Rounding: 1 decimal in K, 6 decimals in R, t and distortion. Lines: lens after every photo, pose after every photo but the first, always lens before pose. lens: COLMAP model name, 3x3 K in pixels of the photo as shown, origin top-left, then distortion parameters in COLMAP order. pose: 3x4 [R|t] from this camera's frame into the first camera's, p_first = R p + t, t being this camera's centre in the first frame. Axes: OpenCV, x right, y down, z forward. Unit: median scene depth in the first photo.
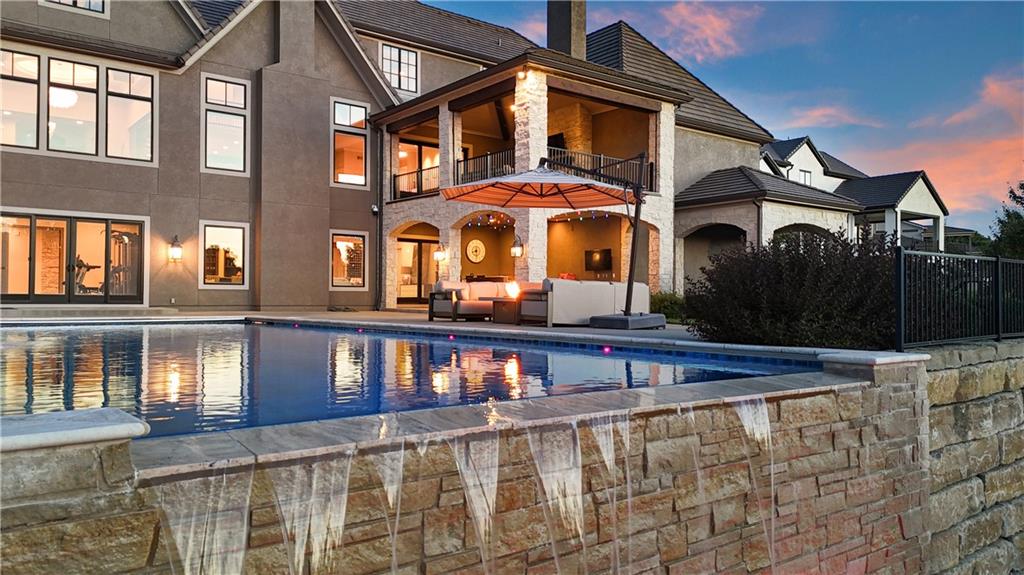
lens RADIAL K [[749.3, 0, 521.3], [0, 749.3, 288.5], [0, 0, 1]] dist [0.045583, -0.029714]
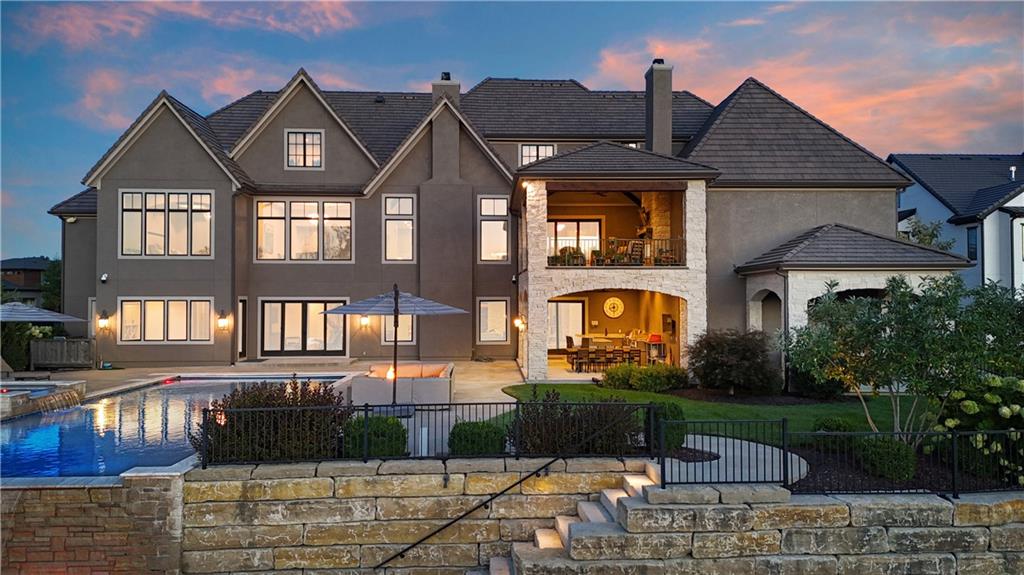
lens RADIAL K [[749.3, 0, 519.1], [0, 749.3, 282.2], [0, 0, 1]] dist [0.045583, -0.029714]
pose [[0.809774, -0.021330, -0.586354, 0.602549], [0.013911, 0.999756, -0.017156, -0.087809], [0.586577, 0.005736, 0.809873, -0.001821]]
